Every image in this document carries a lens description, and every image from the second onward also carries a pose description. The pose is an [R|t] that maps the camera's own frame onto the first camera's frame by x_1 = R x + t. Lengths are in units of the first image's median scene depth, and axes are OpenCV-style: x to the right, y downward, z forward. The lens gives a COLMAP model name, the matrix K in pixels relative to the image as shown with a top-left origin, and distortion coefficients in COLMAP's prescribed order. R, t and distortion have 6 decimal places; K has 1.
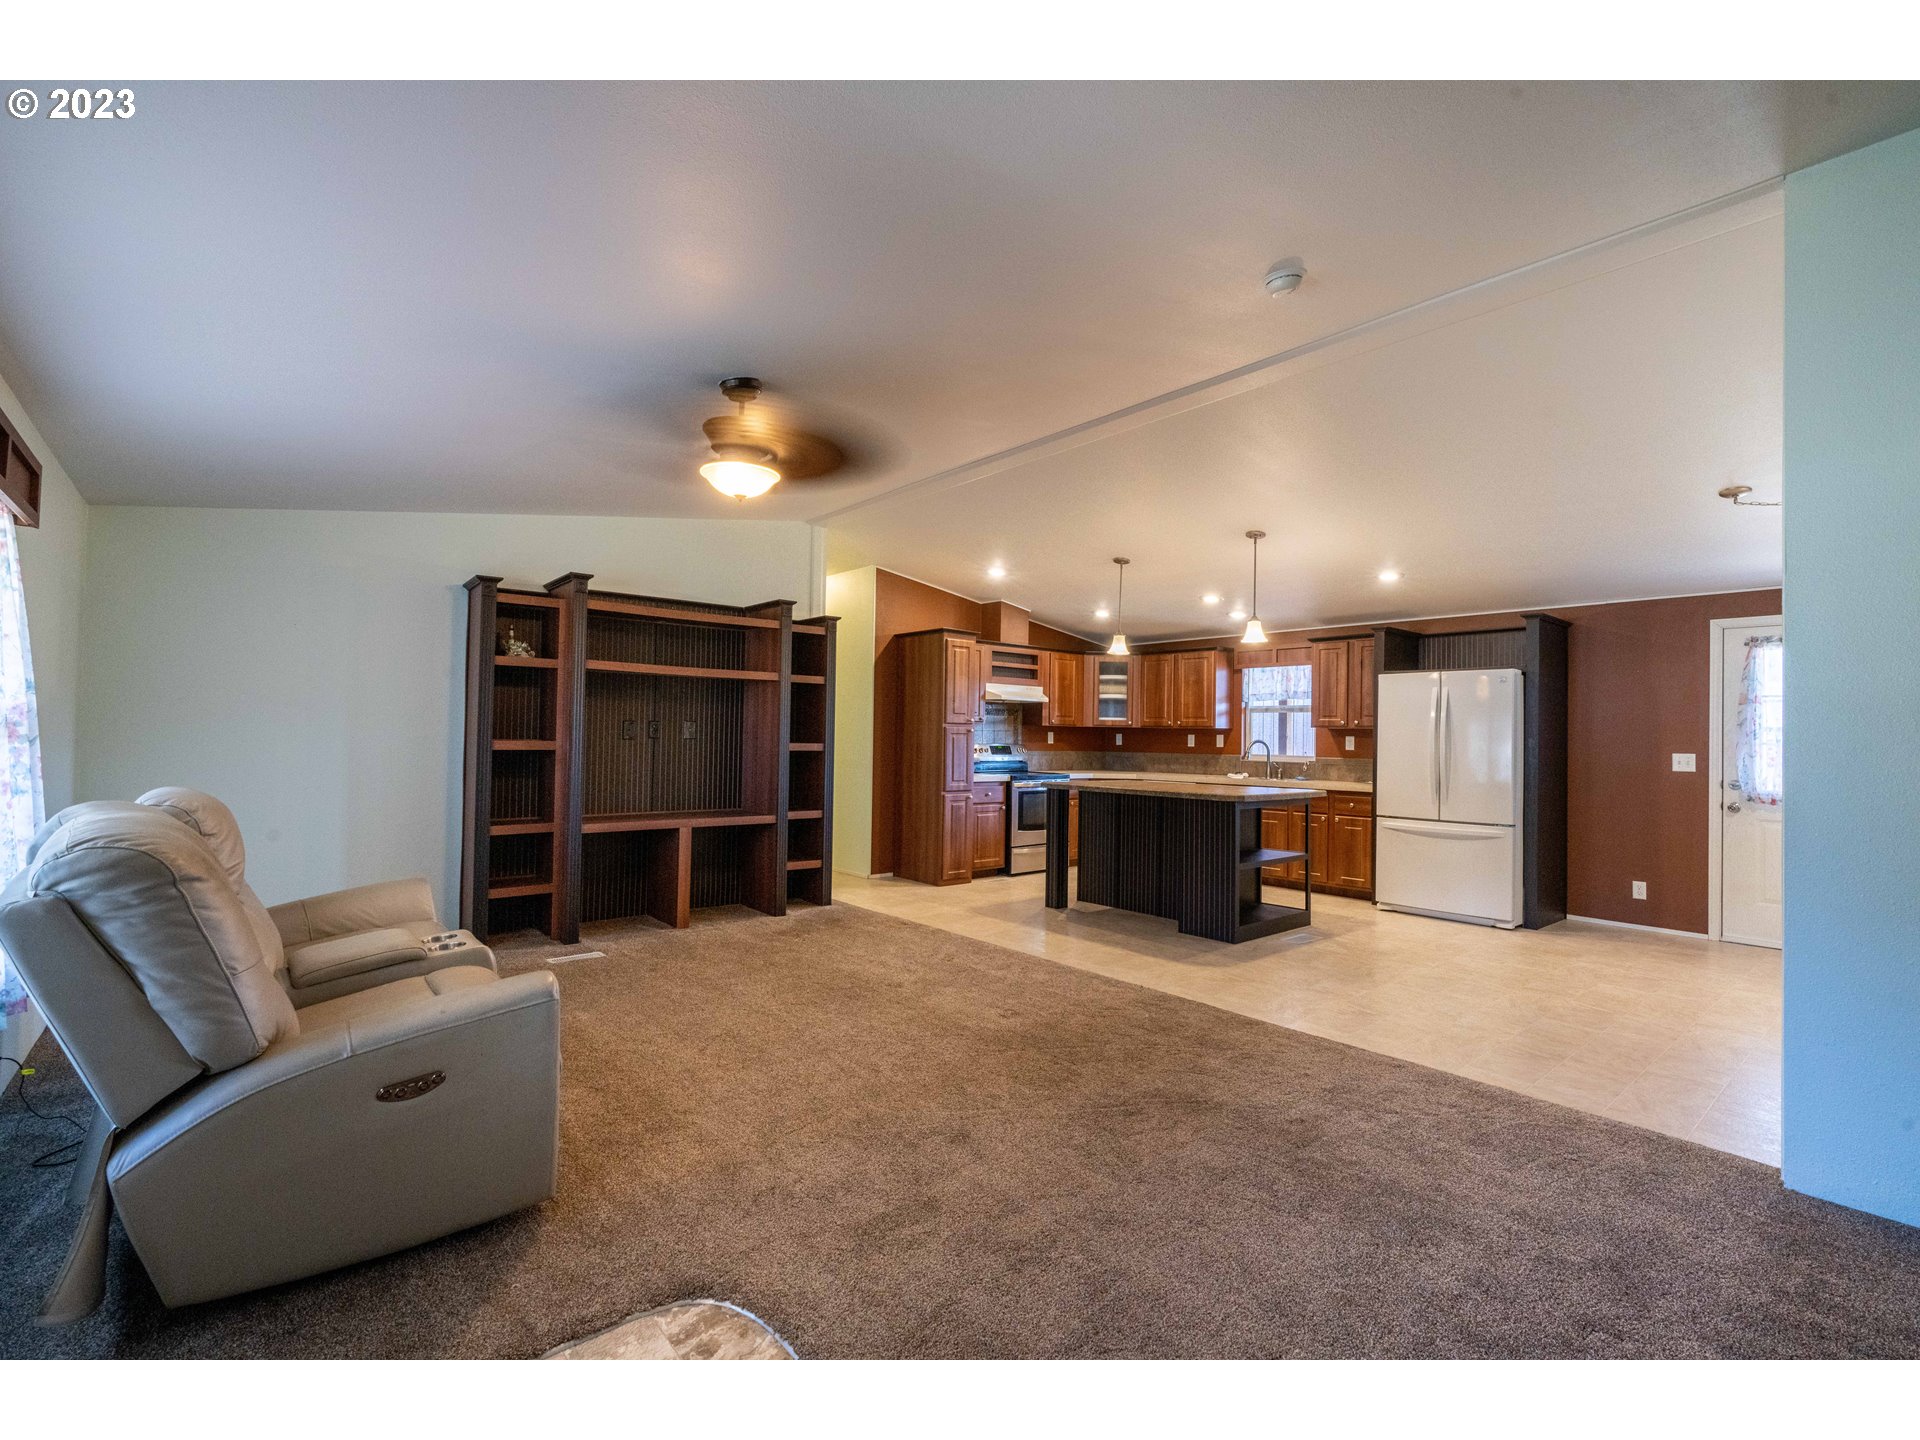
lens RADIAL K [[861.3, 0, 956.6], [0, 861.3, 719.4], [0, 0, 1]] dist [-0.014534, 0.005916]
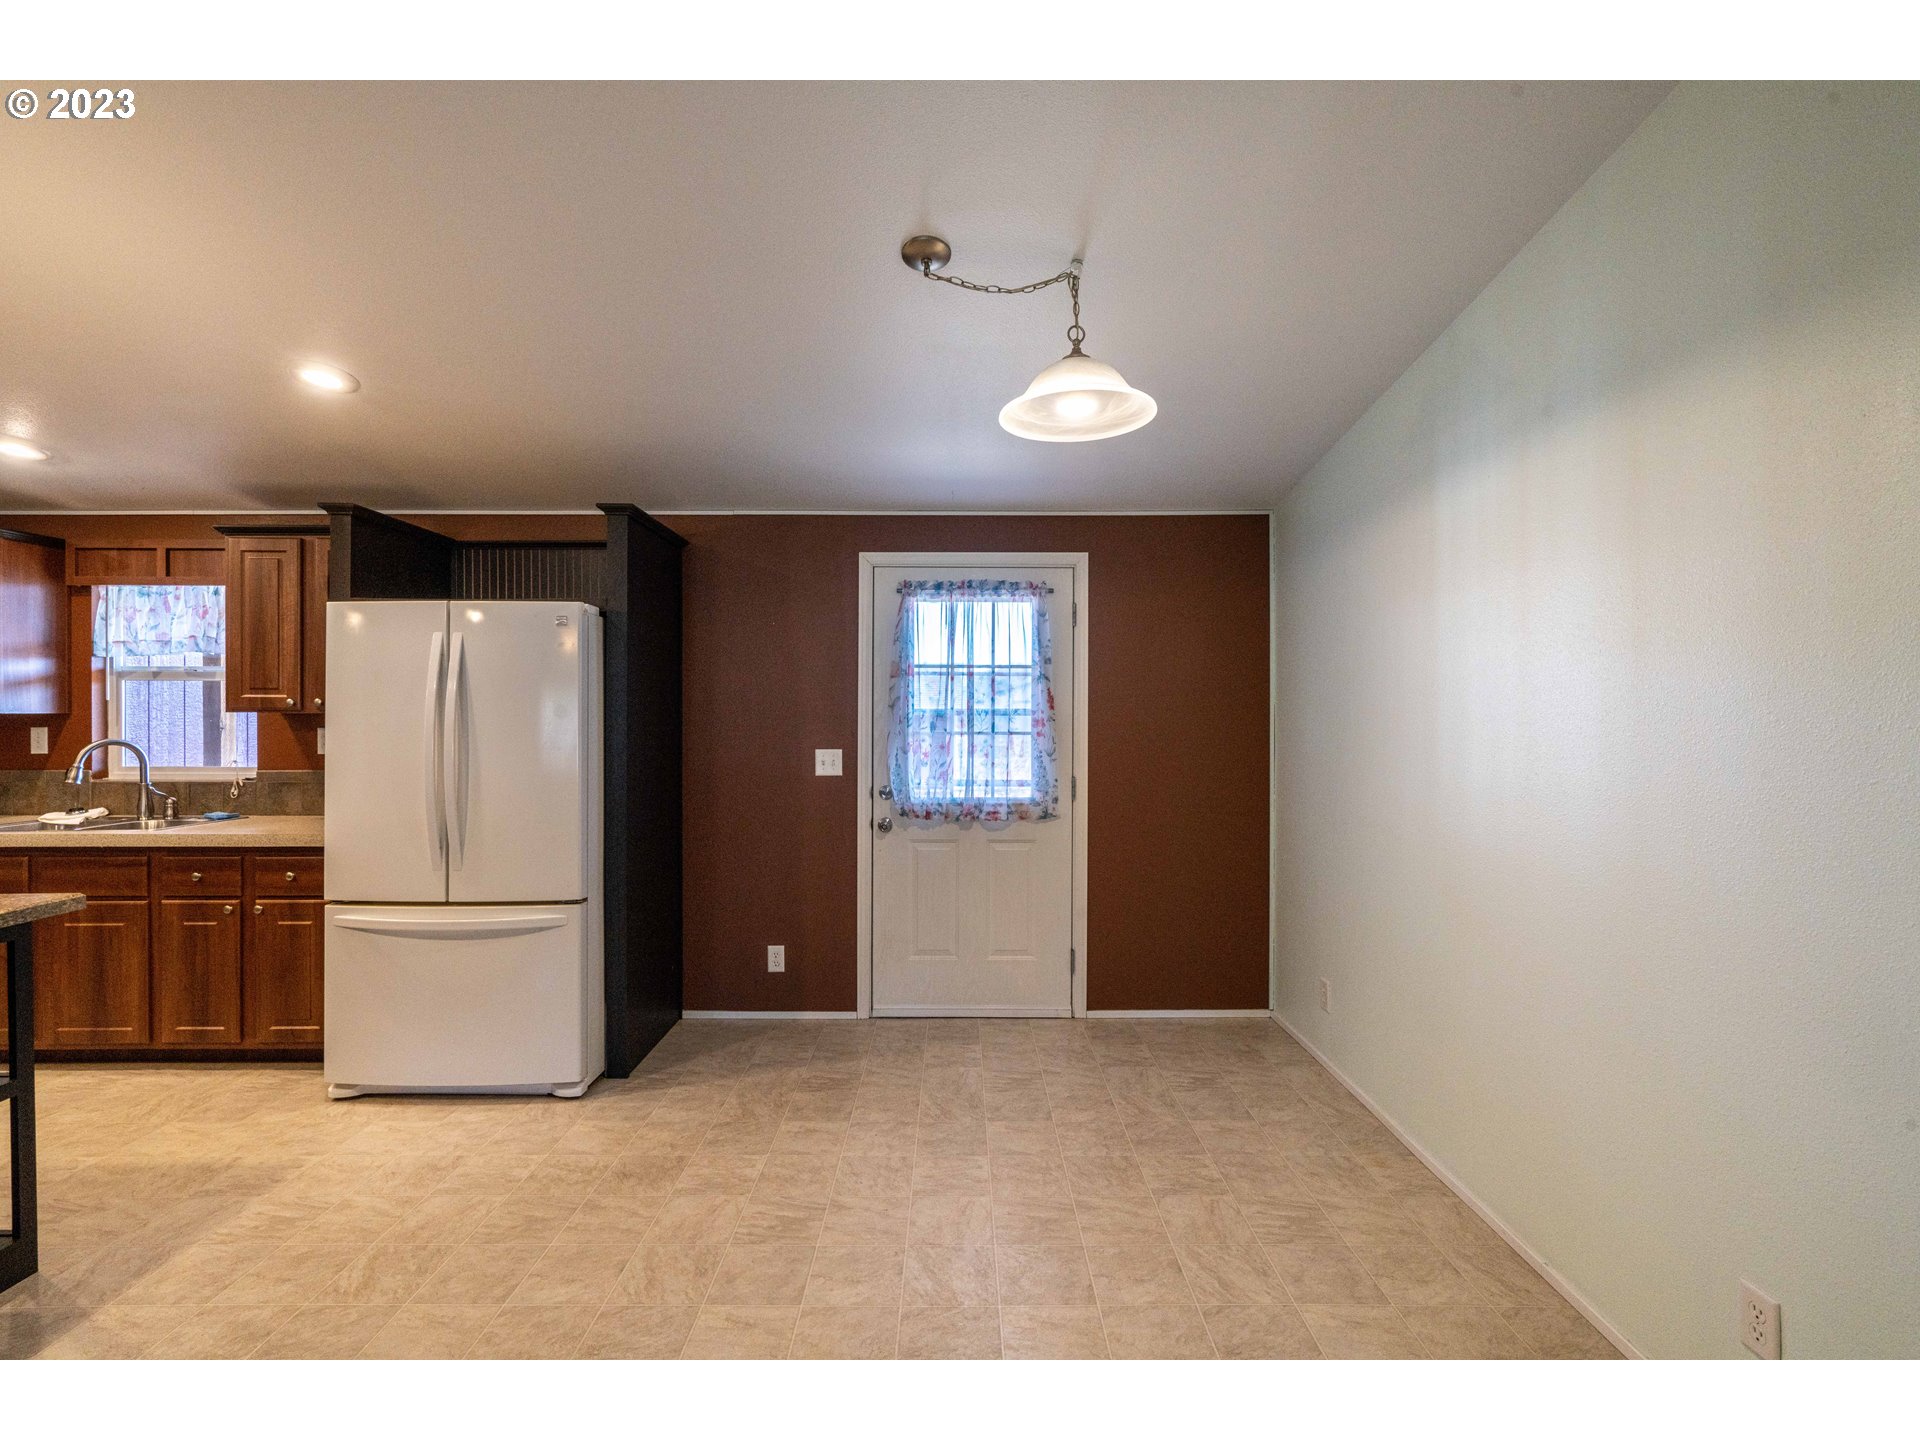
lens RADIAL K [[869.3, 0, 962.6], [0, 869.3, 720.1], [0, 0, 1]] dist [-0.012976, 0.005682]
pose [[0.634877, -0.020020, 0.772354, 0.351643], [-0.005869, 0.999510, 0.030733, -0.003904], [-0.772591, -0.024045, 0.634448, 0.437610]]
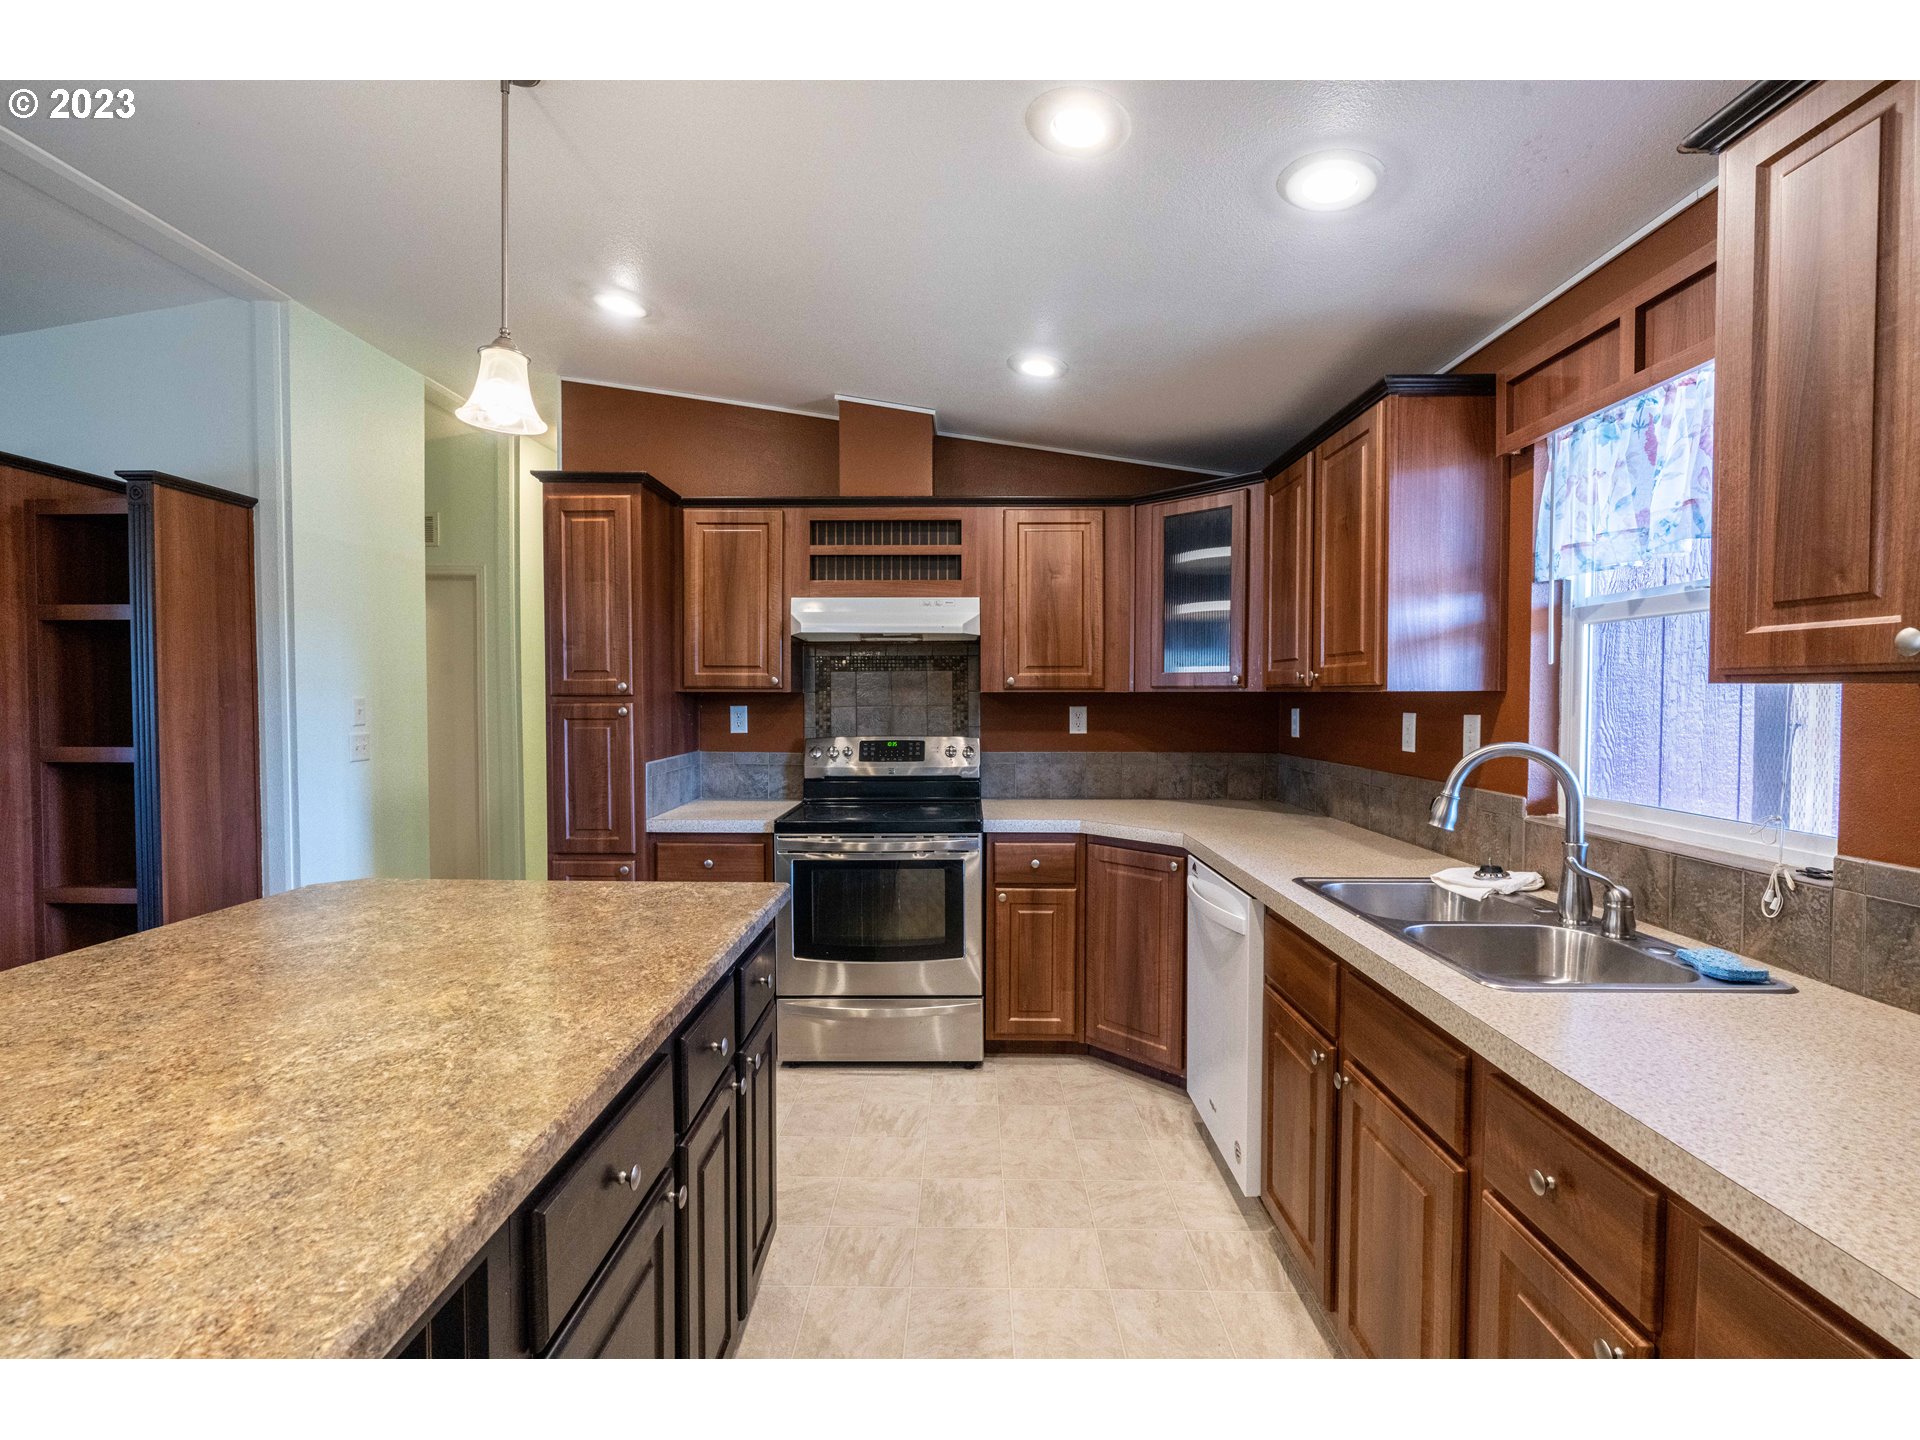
lens RADIAL K [[869.3, 0, 962.6], [0, 869.3, 720.1], [0, 0, 1]] dist [-0.012976, 0.005682]
pose [[0.763669, 0.001778, -0.645606, 0.479780], [0.025036, 0.999162, 0.032366, 0.008999], [0.645123, -0.040880, 0.762985, 0.917559]]
